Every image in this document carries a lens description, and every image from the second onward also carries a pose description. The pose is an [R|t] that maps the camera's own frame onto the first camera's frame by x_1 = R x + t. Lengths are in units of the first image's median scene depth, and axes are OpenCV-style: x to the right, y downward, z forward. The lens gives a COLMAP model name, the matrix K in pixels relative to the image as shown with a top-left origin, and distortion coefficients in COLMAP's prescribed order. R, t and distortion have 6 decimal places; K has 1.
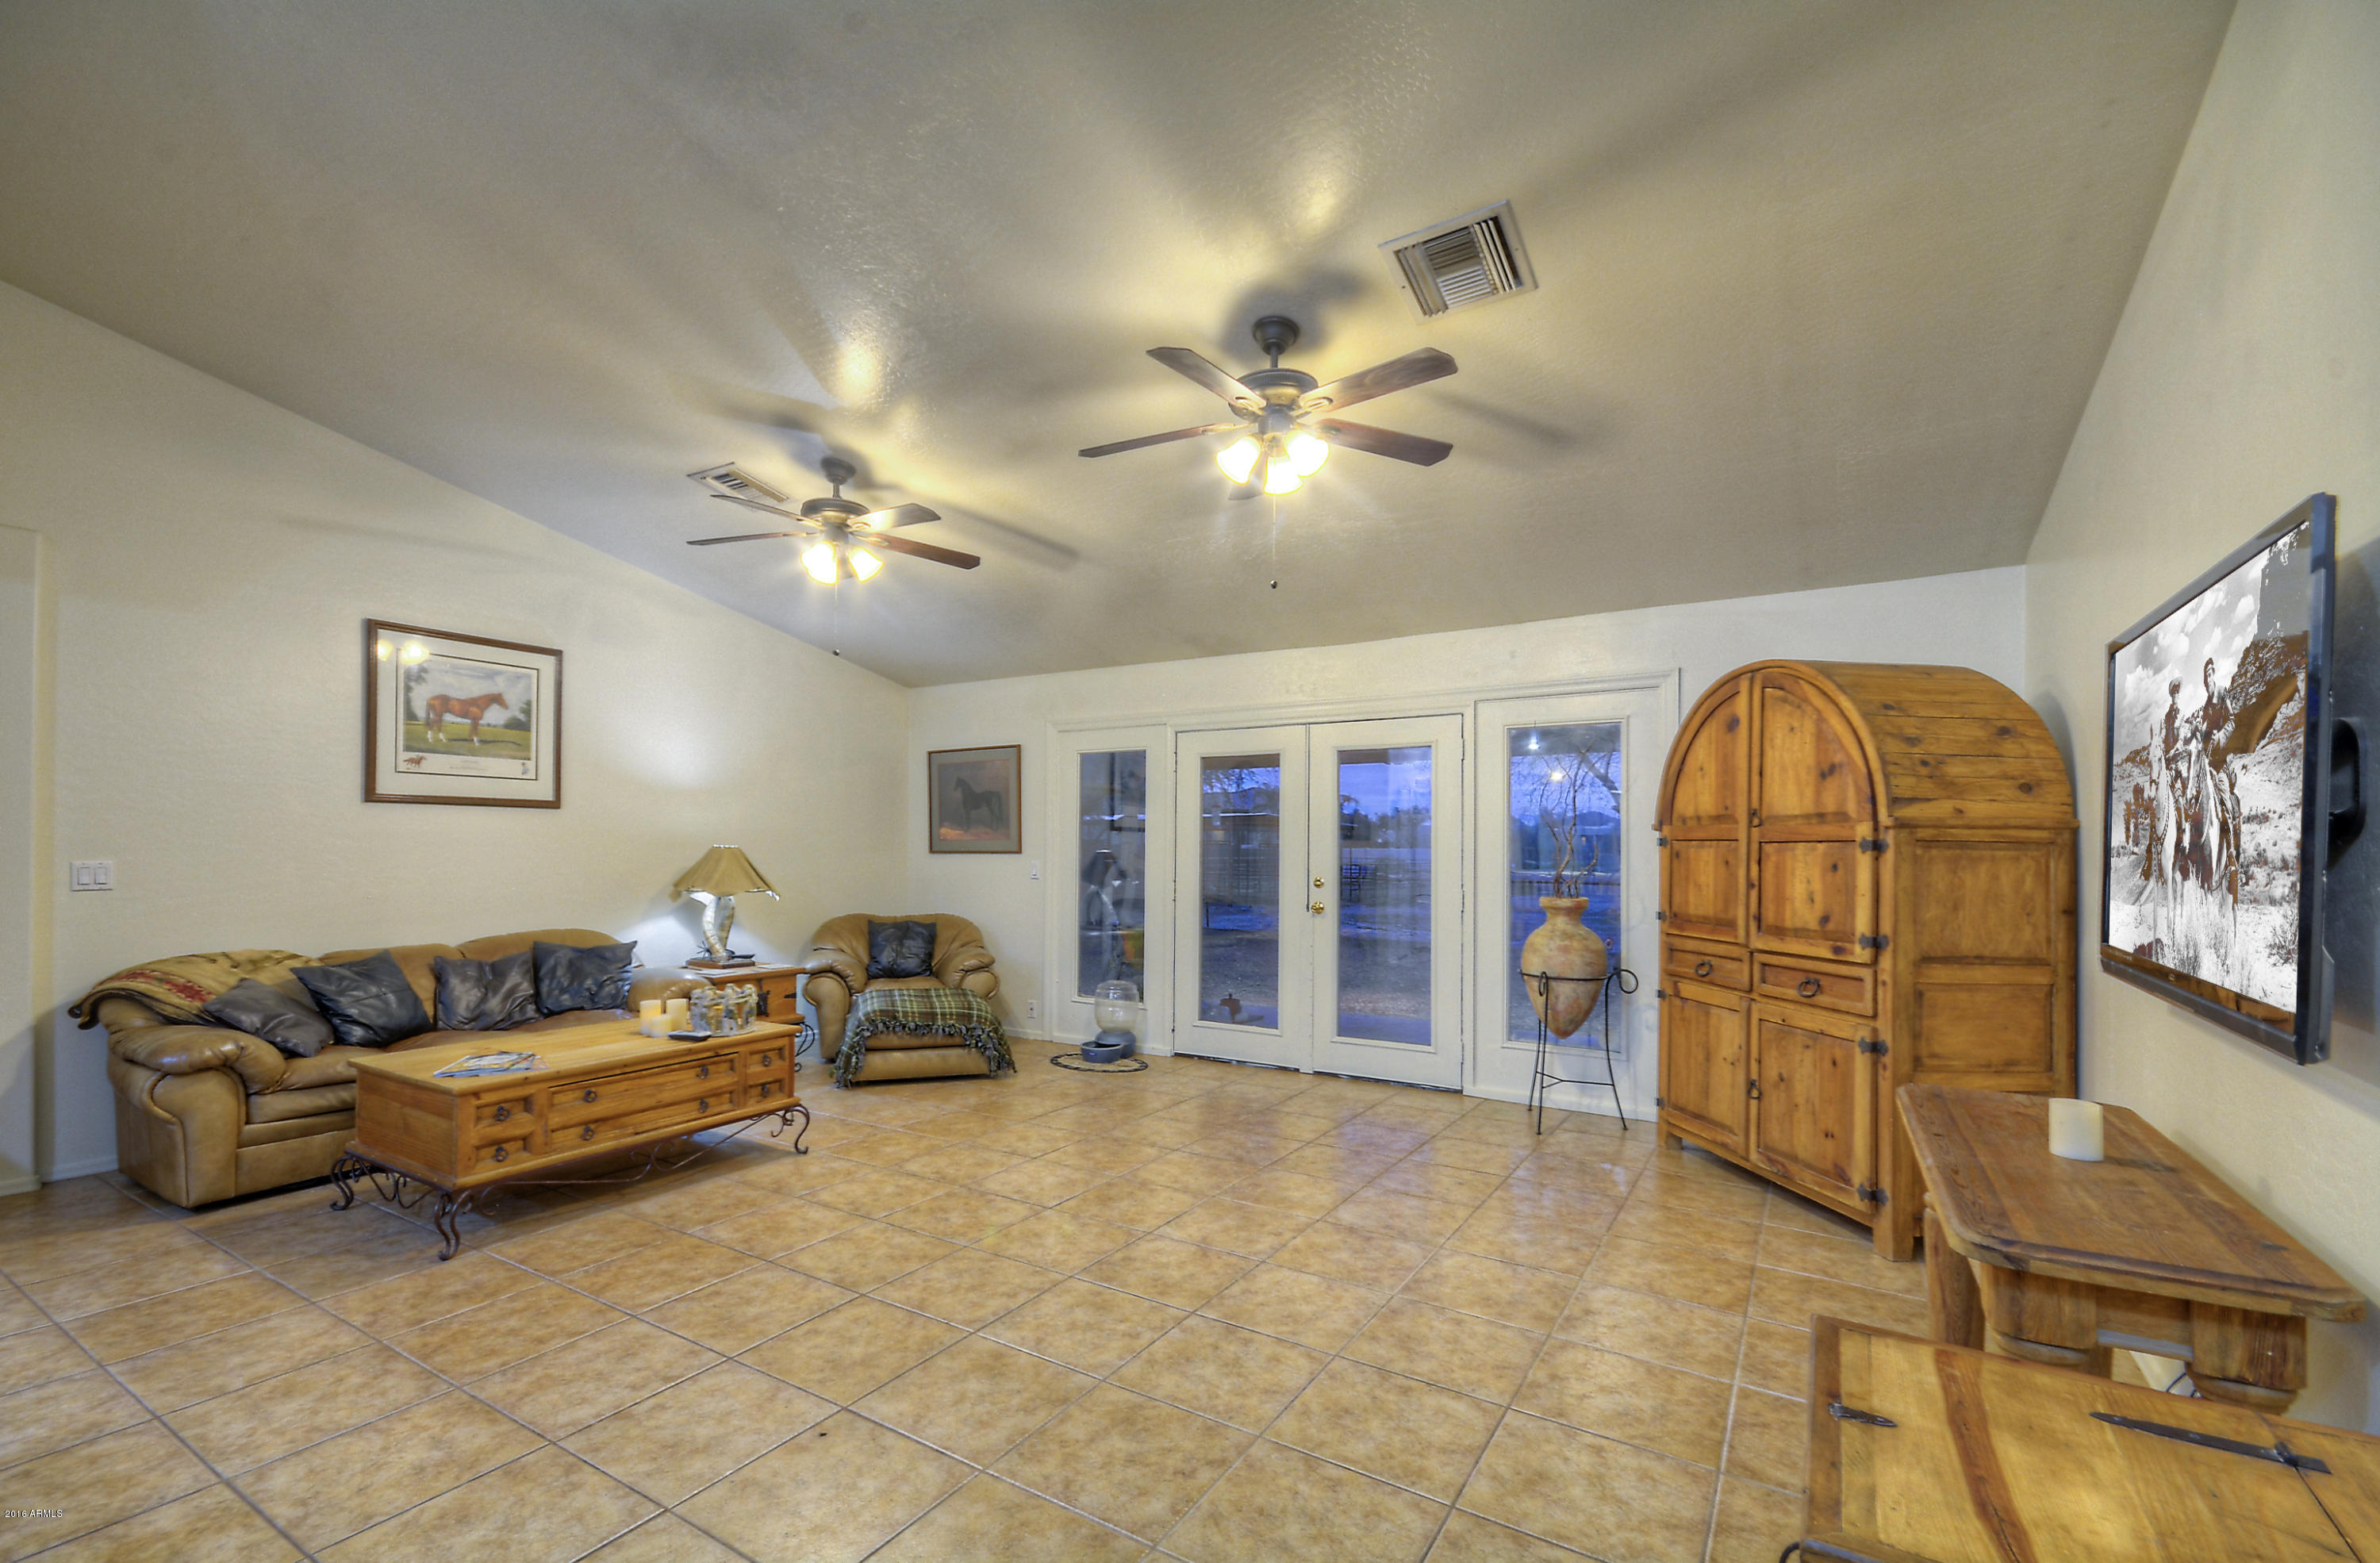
lens RADIAL K [[1035.4, 0, 1178.1], [0, 1035.4, 825.0], [0, 0, 1]] dist [0.009248, -0.000240]
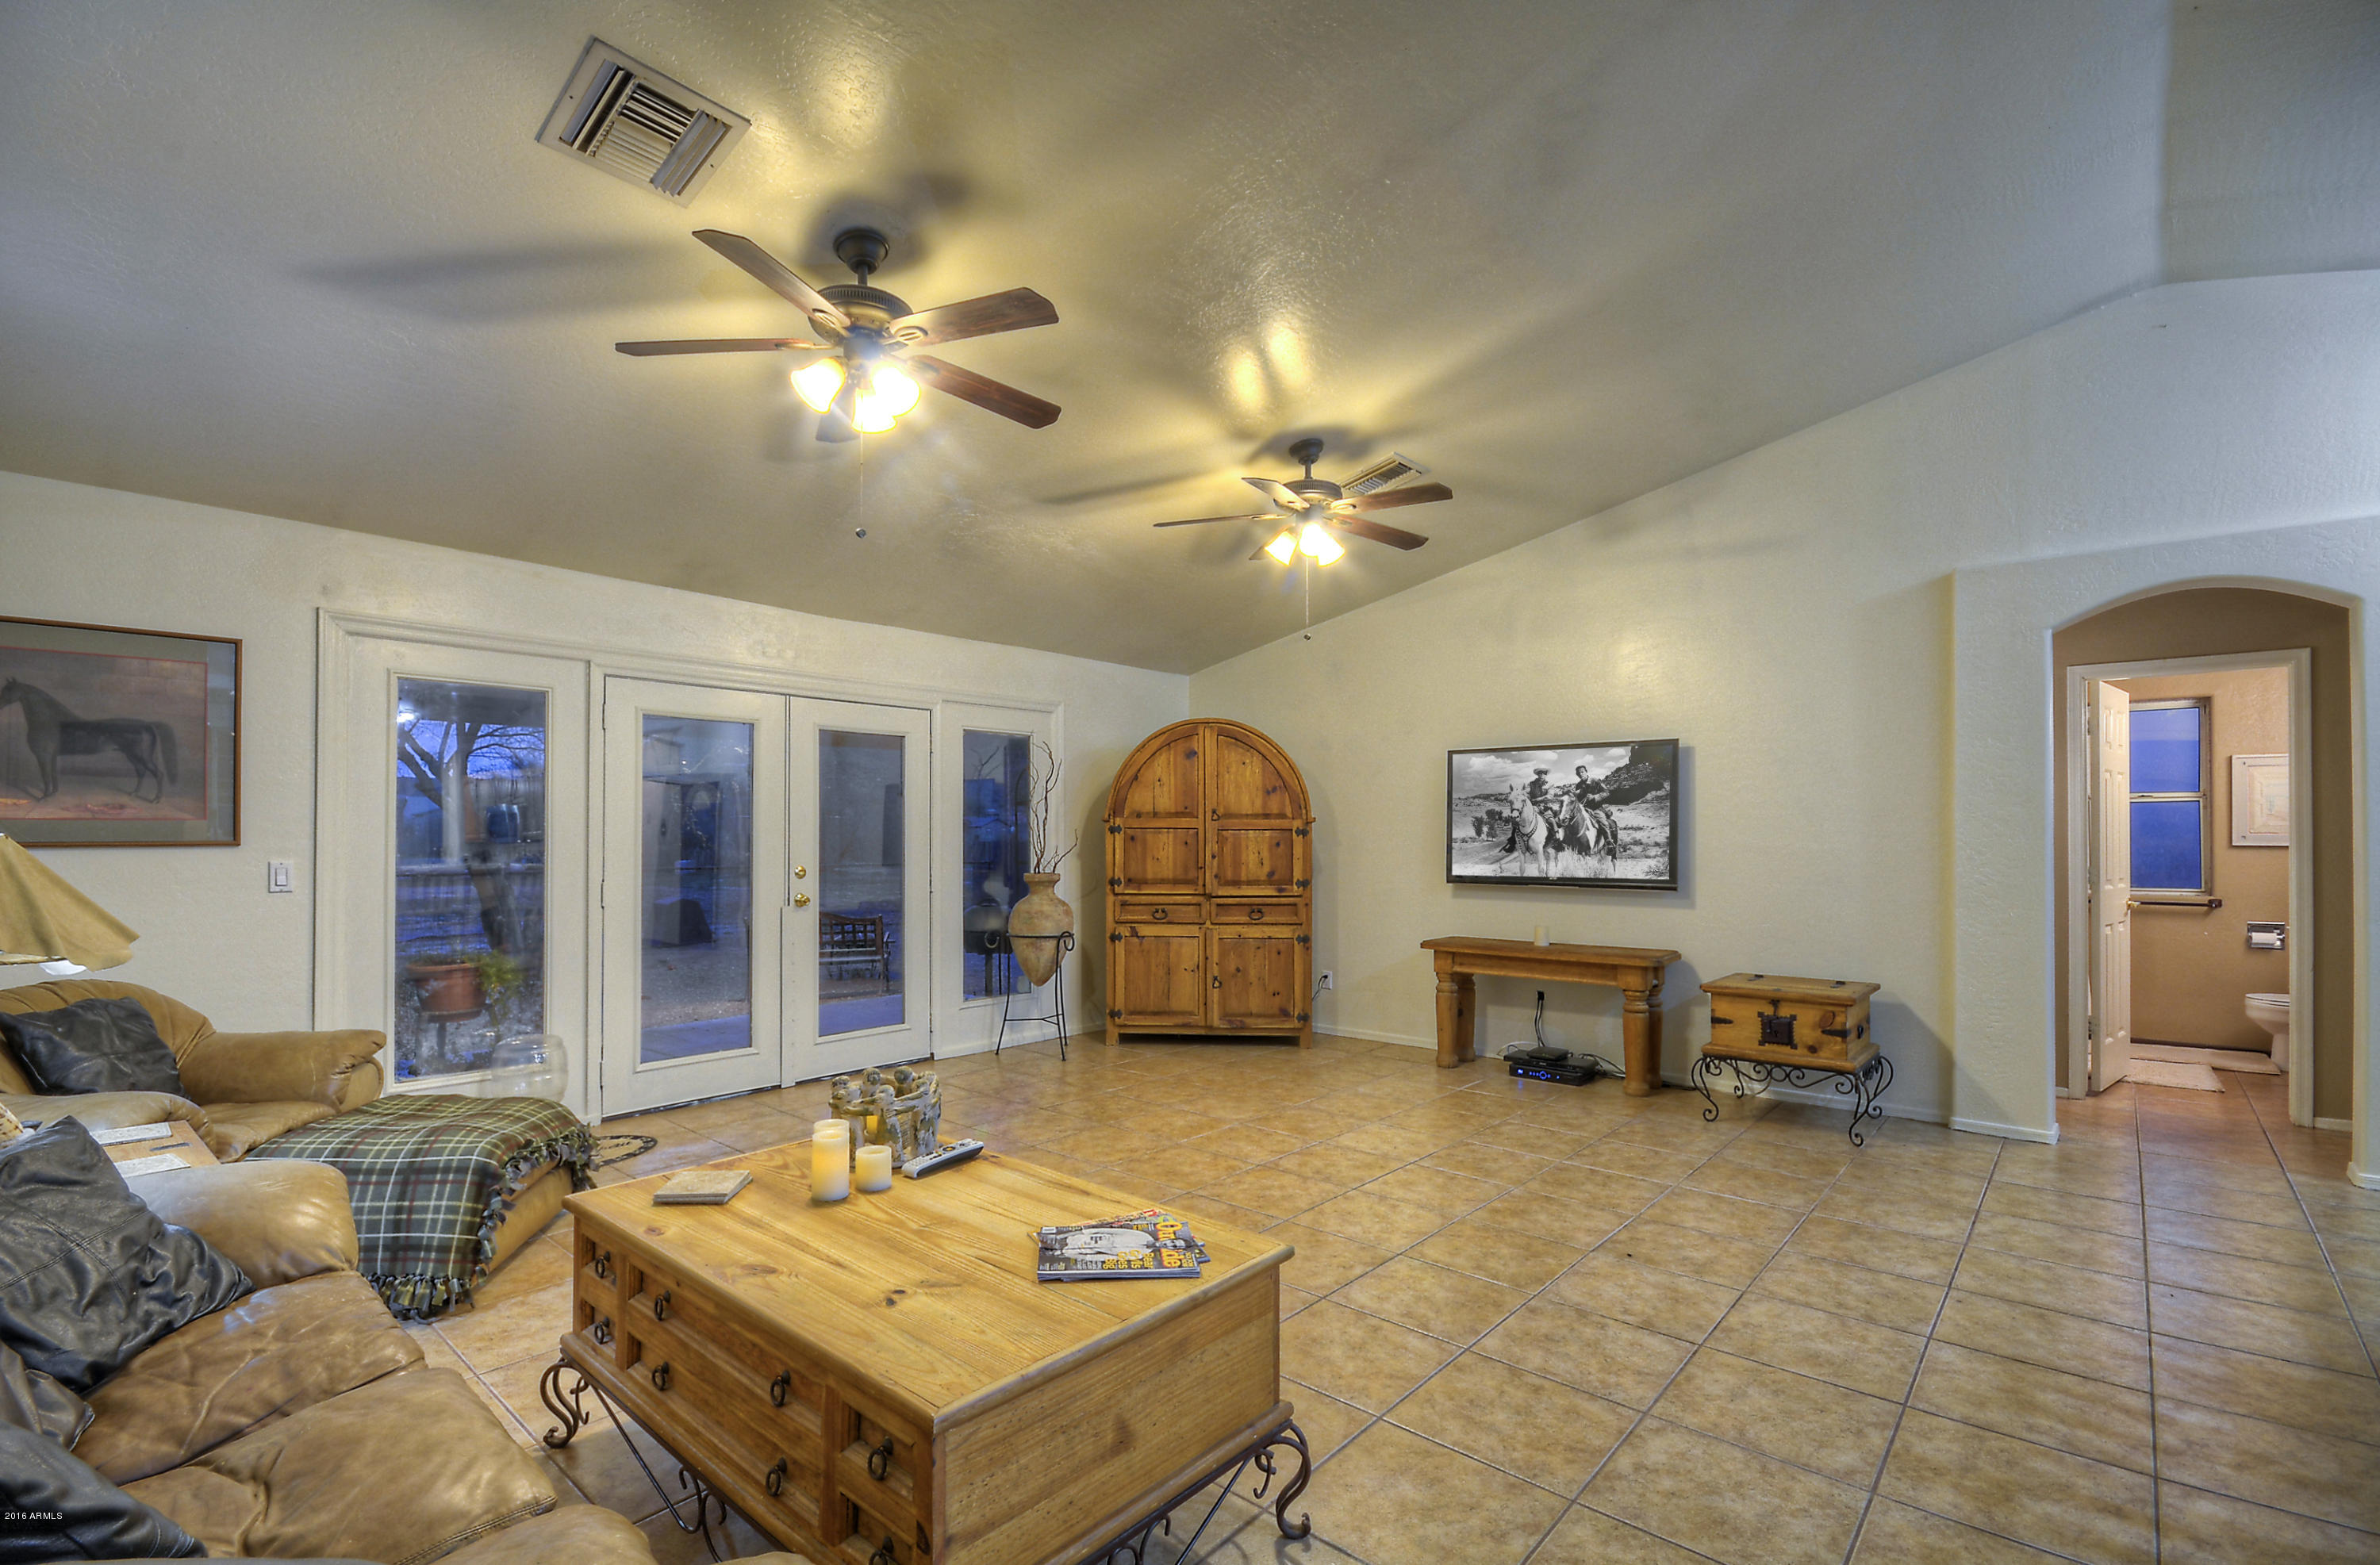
lens RADIAL K [[1035.3, 0, 1178.1], [0, 1035.3, 826.0], [0, 0, 1]] dist [0.009248, -0.000240]
pose [[0.173416, 0.000914, 0.984848, -0.961511], [-0.022139, 0.999750, 0.002971, 0.006721], [-0.984600, -0.022318, 0.173393, 0.718035]]
